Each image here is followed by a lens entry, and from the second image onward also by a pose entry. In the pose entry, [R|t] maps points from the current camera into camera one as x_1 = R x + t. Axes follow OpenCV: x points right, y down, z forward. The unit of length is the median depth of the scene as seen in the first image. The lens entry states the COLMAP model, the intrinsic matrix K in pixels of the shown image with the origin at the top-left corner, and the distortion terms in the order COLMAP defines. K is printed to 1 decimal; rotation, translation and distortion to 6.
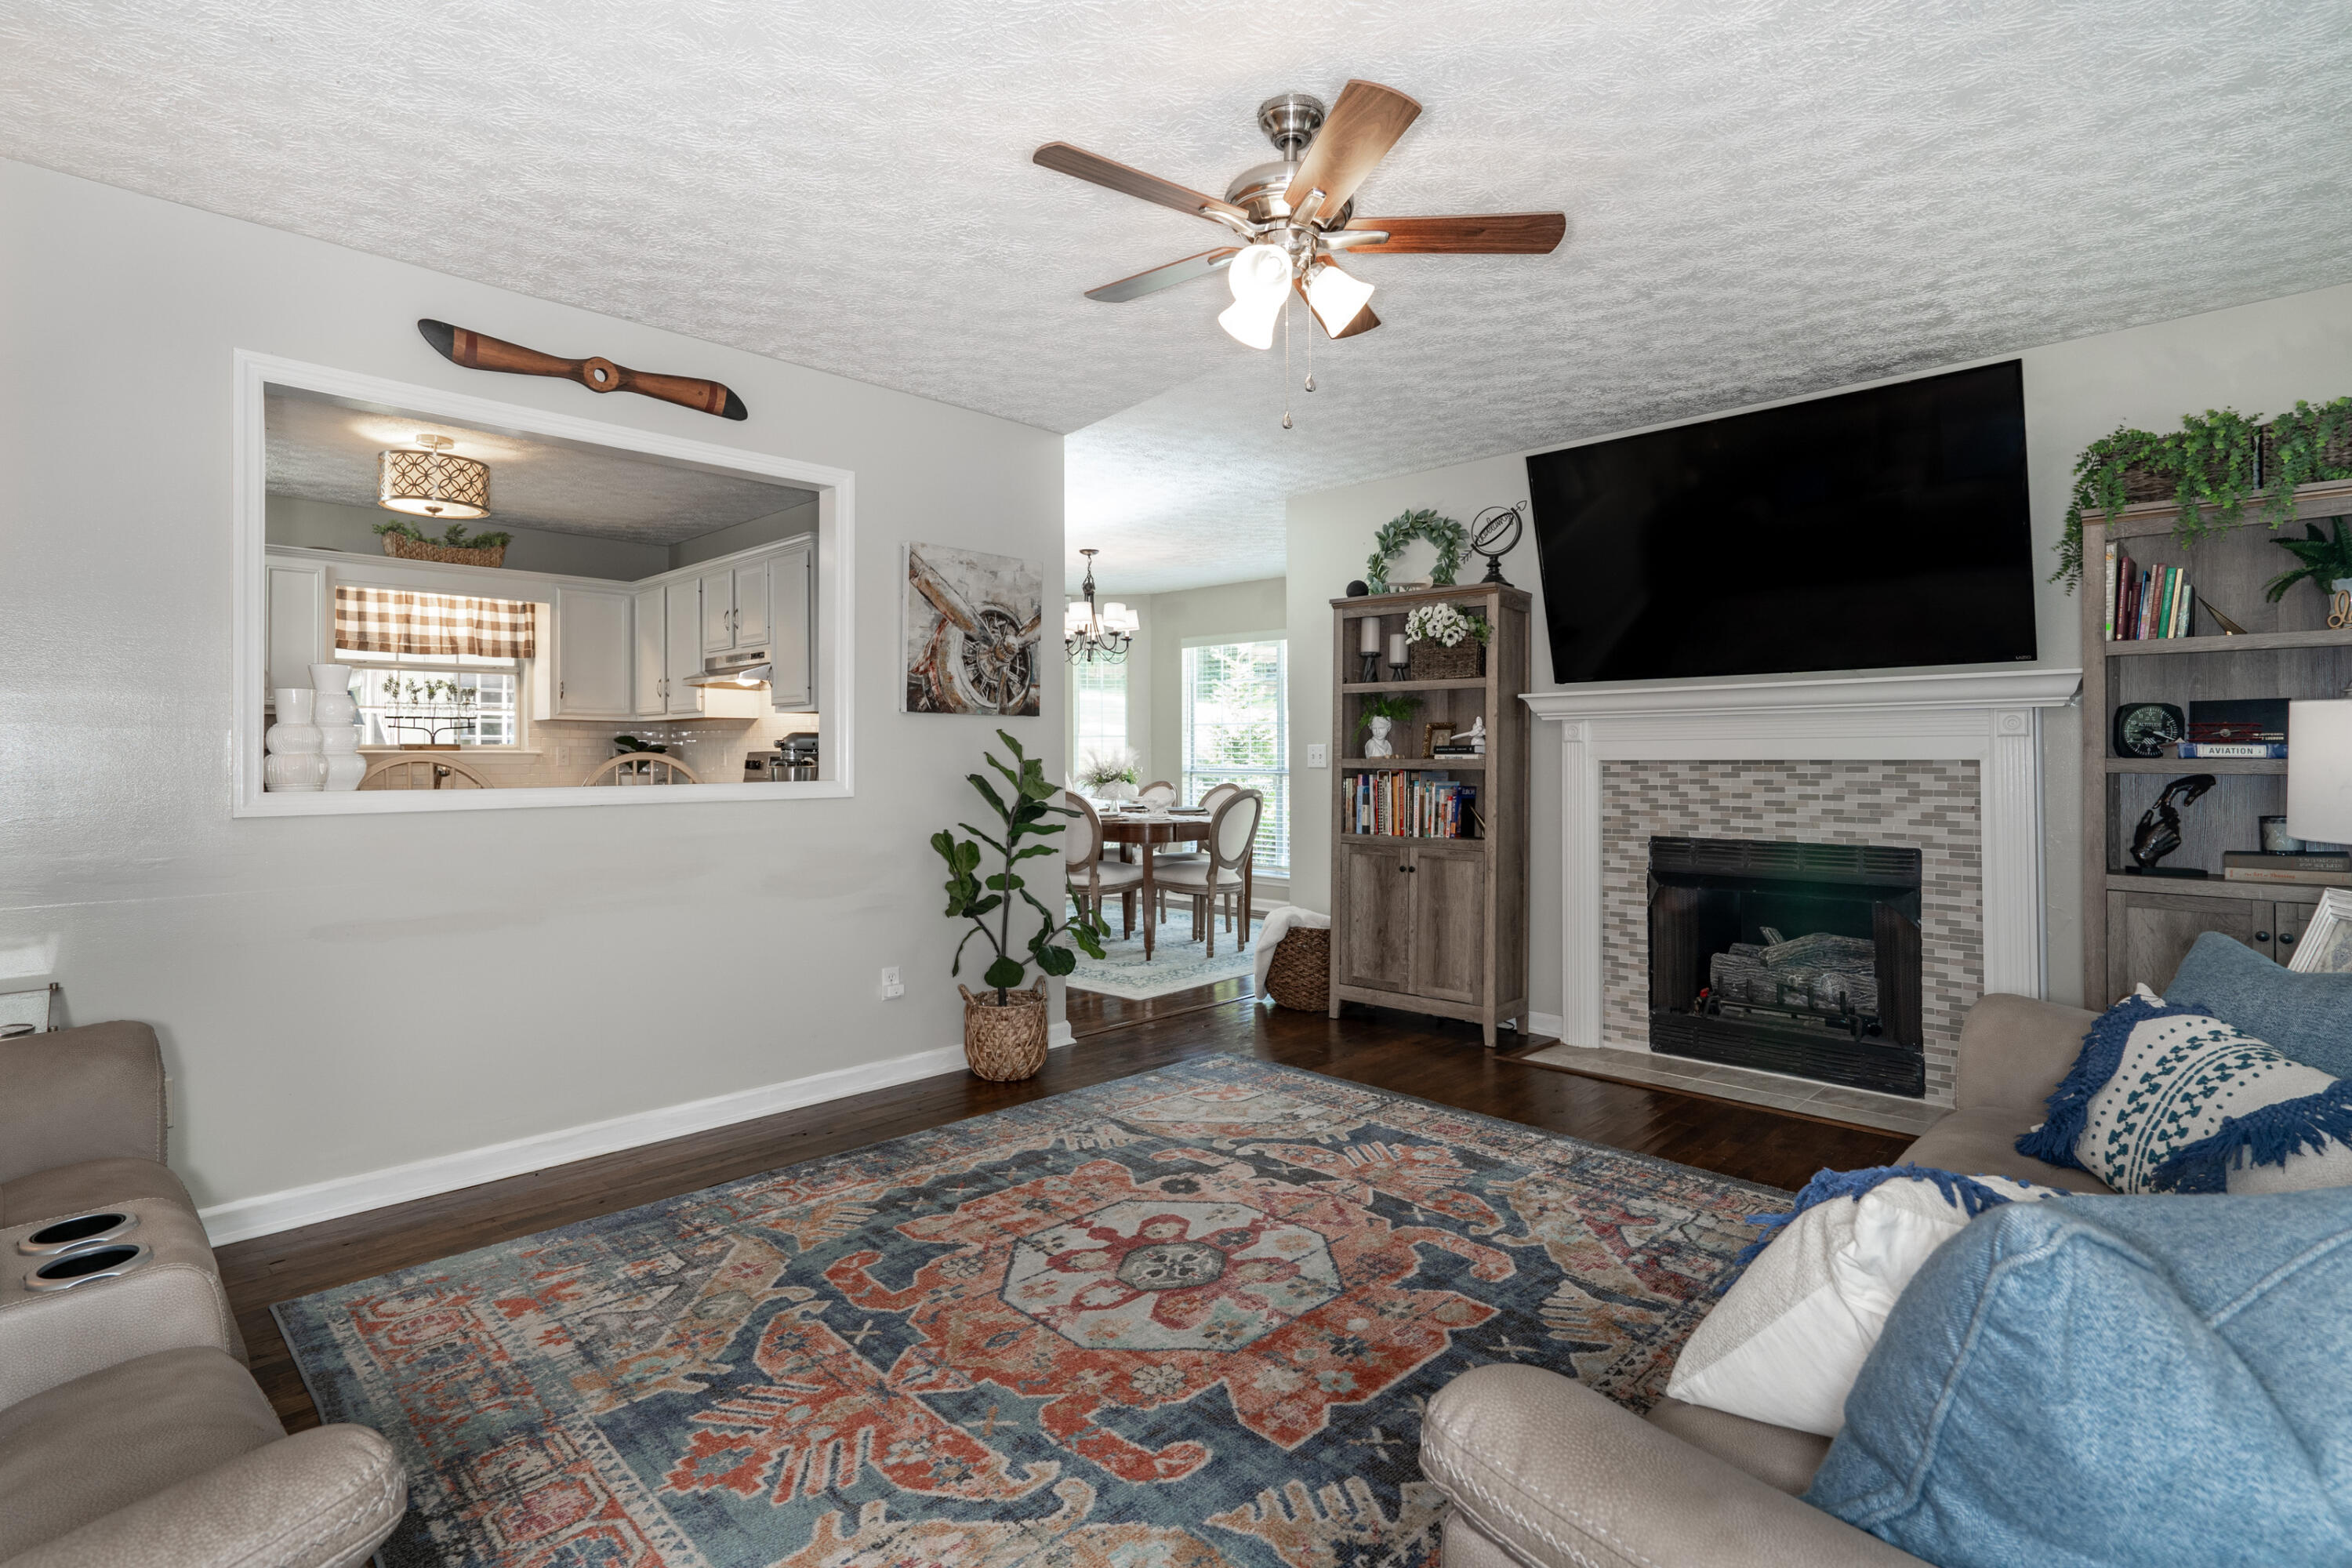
lens RADIAL K [[1146.4, 0, 1176.0], [0, 1146.4, 784.0], [0, 0, 1]] dist [0.001107, 0.000590]
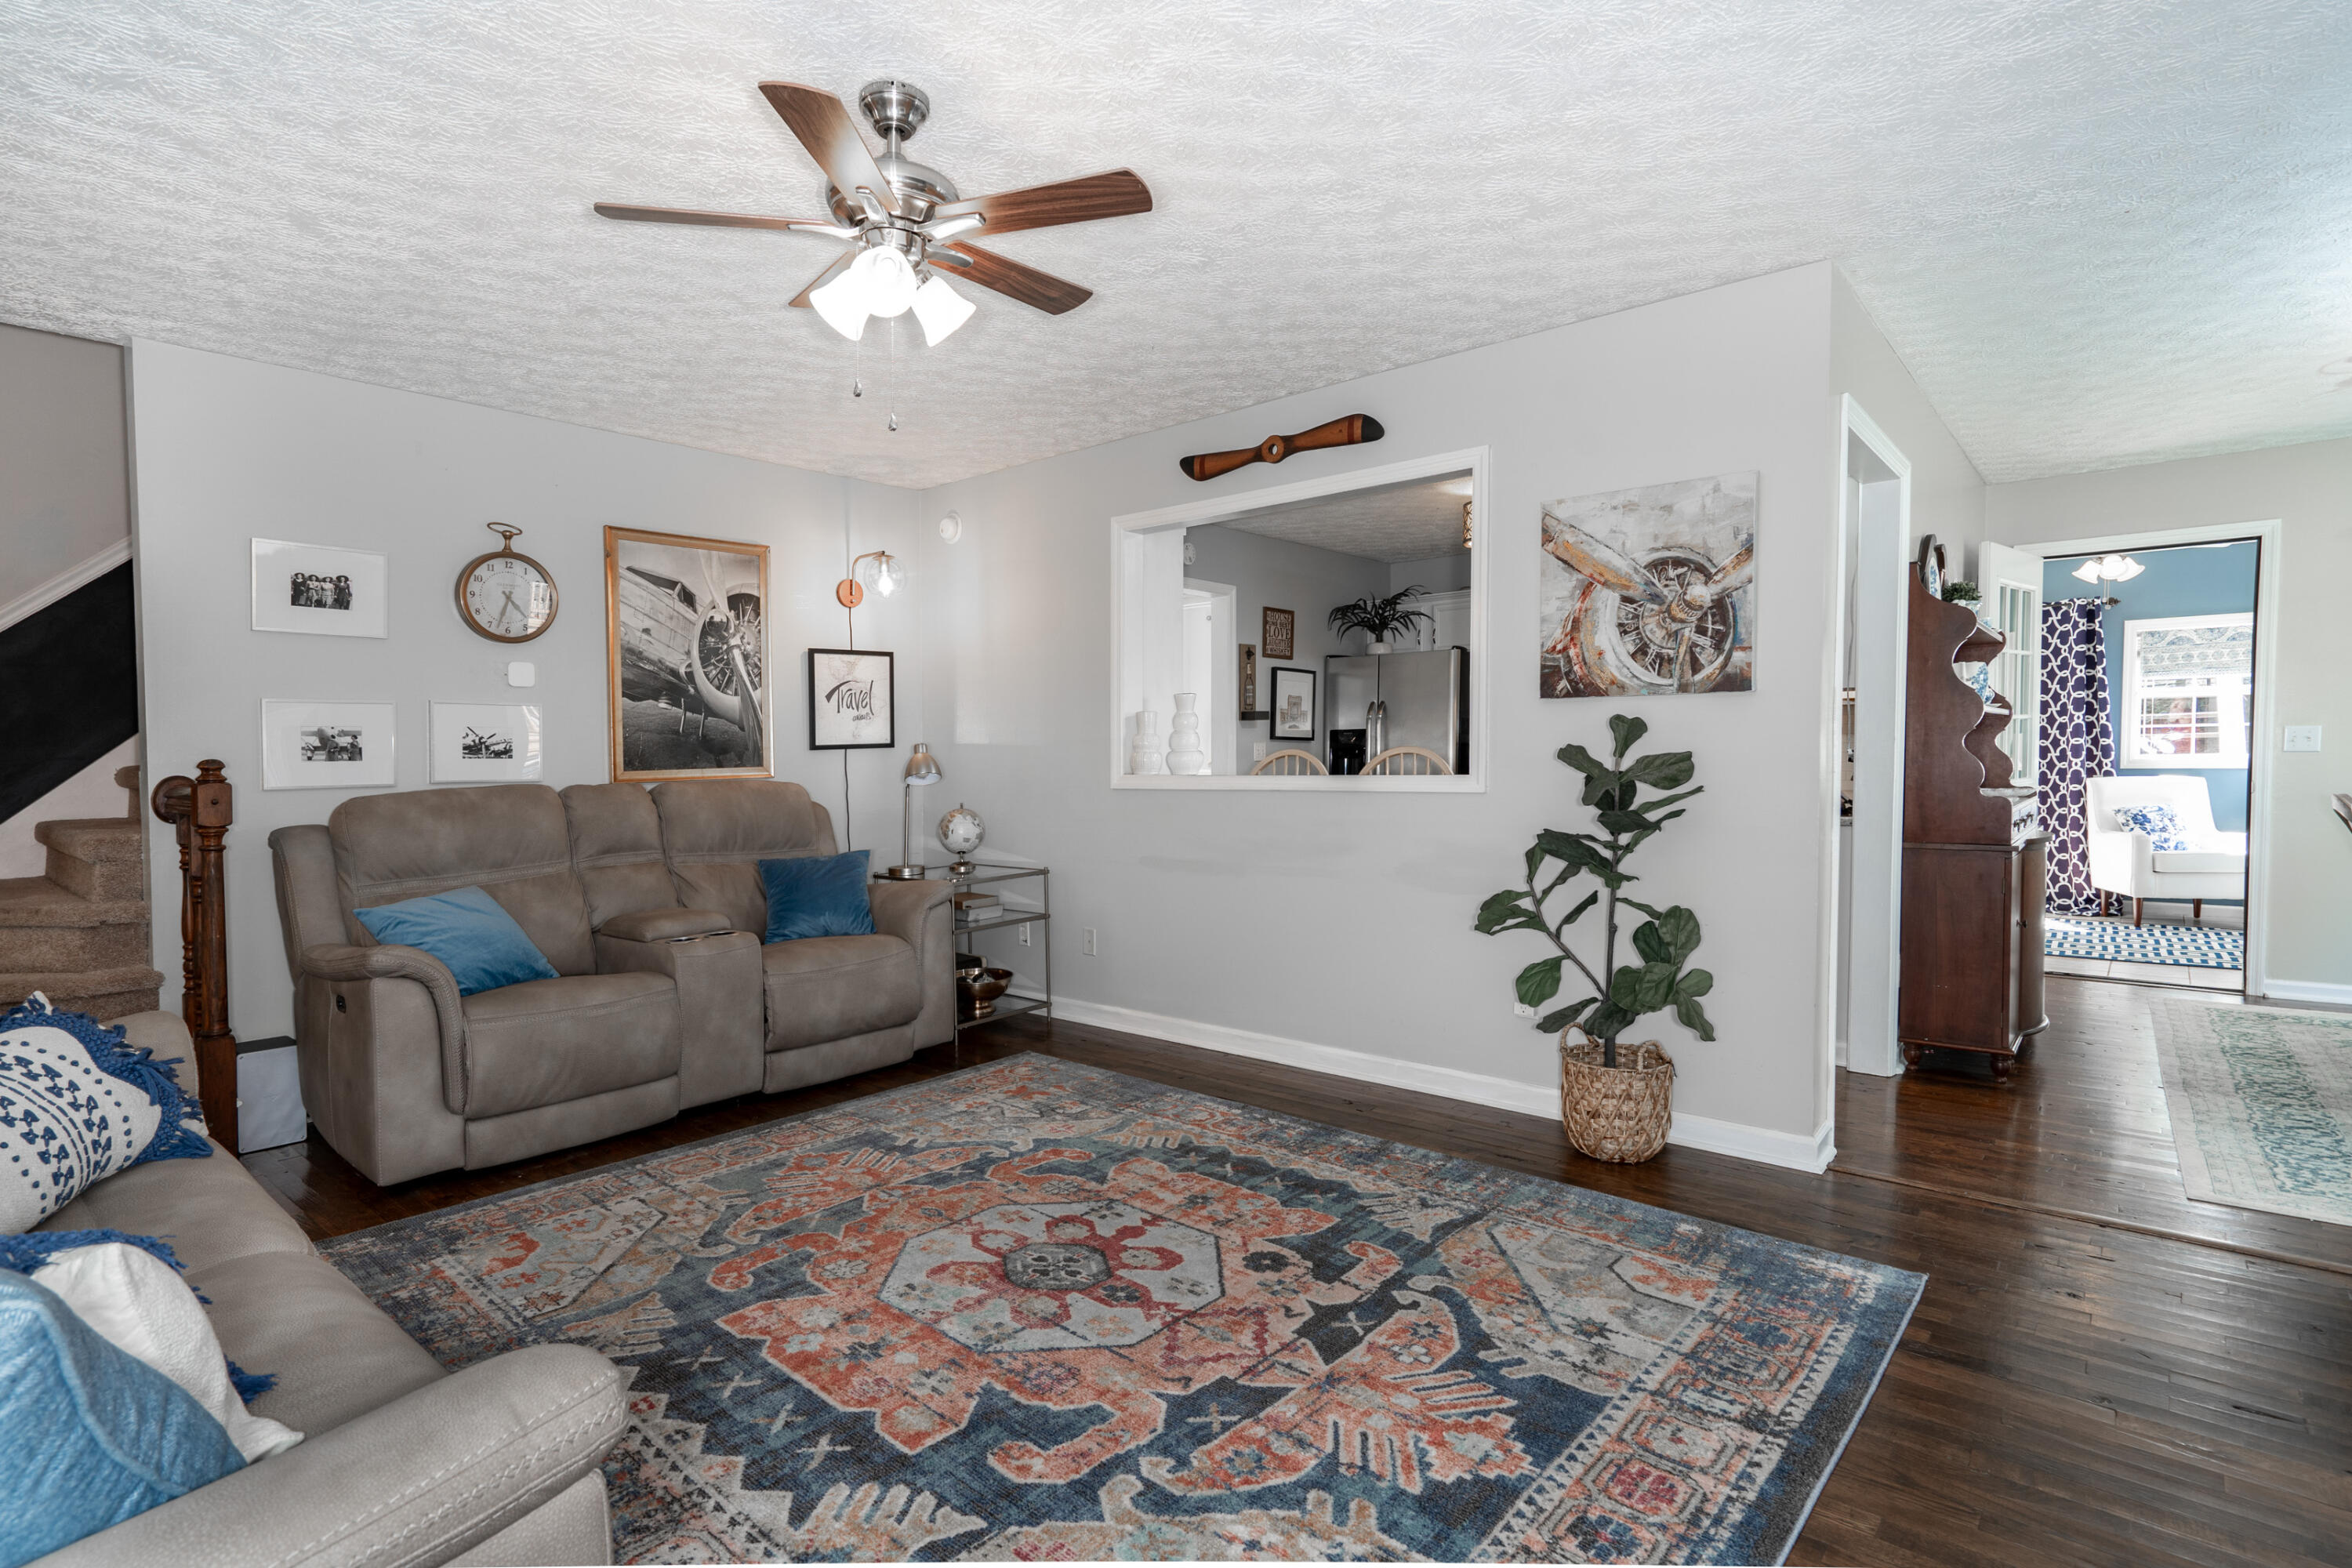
lens RADIAL K [[1156.3, 0, 1178.2], [0, 1156.3, 807.1], [0, 0, 1]] dist [0.001855, 0.000599]
pose [[0.061653, 0.049369, -0.996876, 0.634414], [-0.012829, 0.998733, 0.048668, -0.019442], [0.998015, 0.009788, 0.062208, 0.666941]]
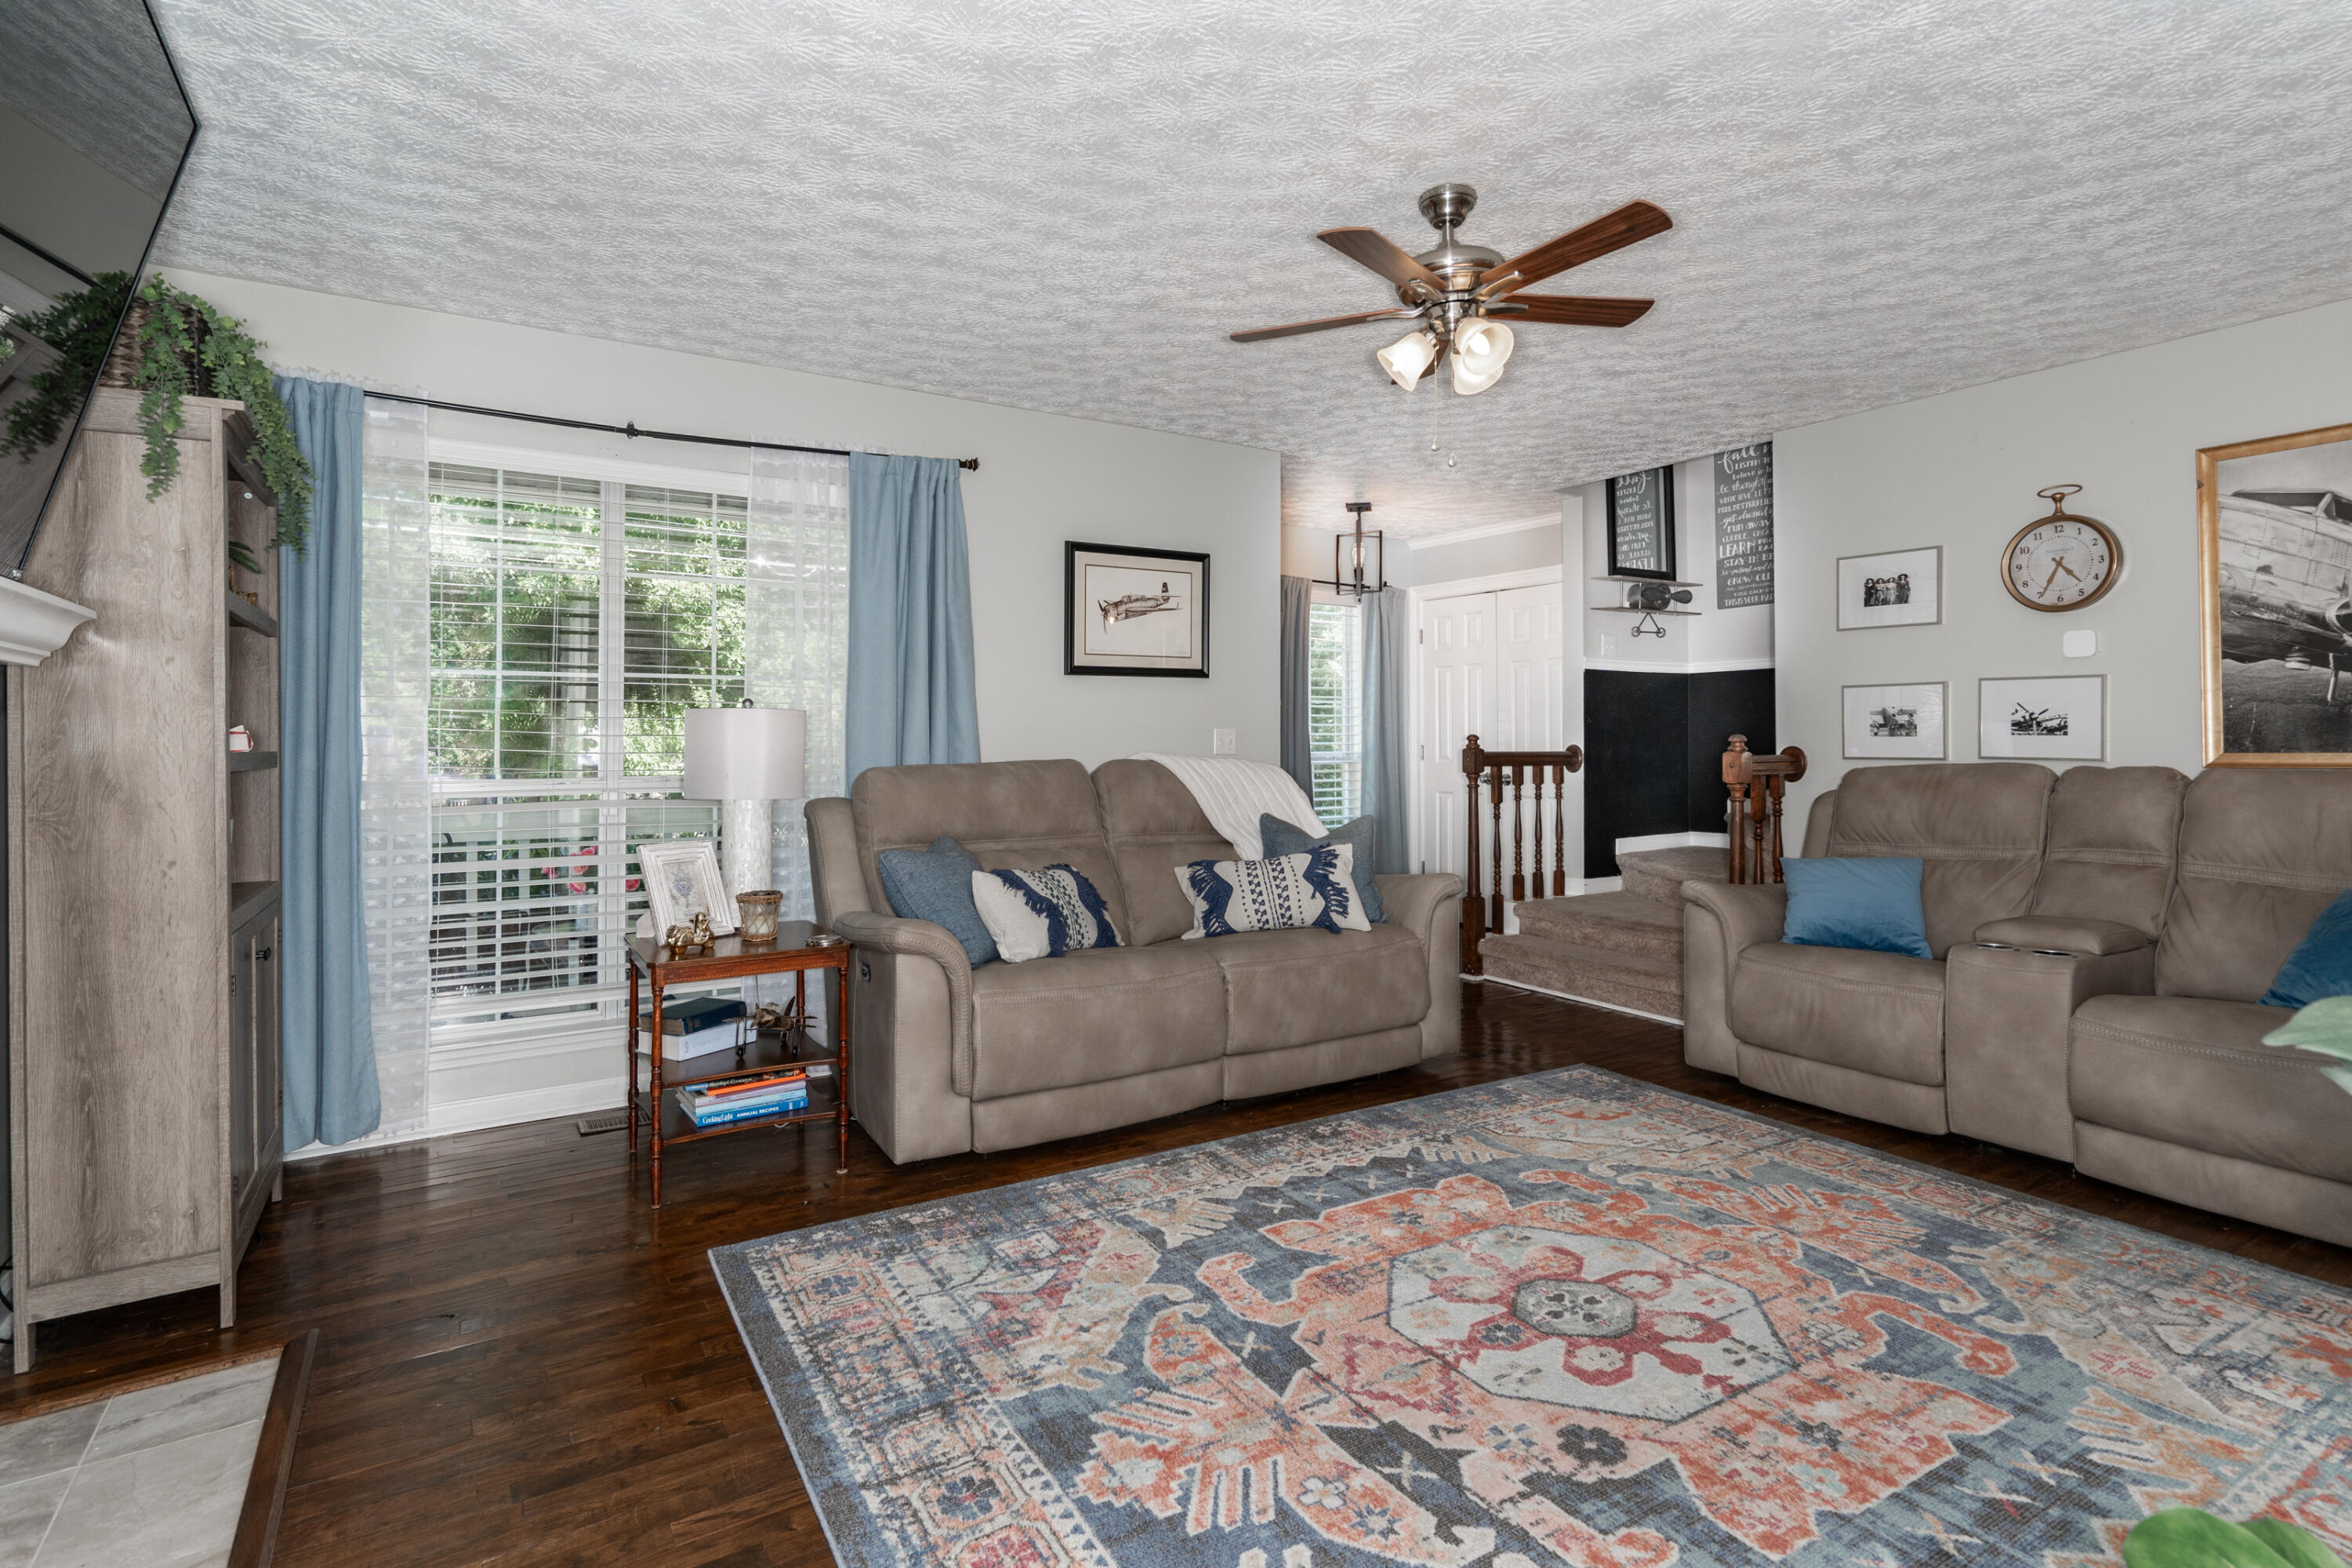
lens RADIAL K [[1147.9, 0, 1142.9], [0, 1147.9, 717.5], [0, 0, 1]] dist [0.000875, 0.000488]
pose [[-0.966196, 0.009809, 0.257623, 0.055987], [0.011595, 0.999918, 0.005414, -0.033764], [-0.257549, 0.008219, -0.966230, 1.254275]]
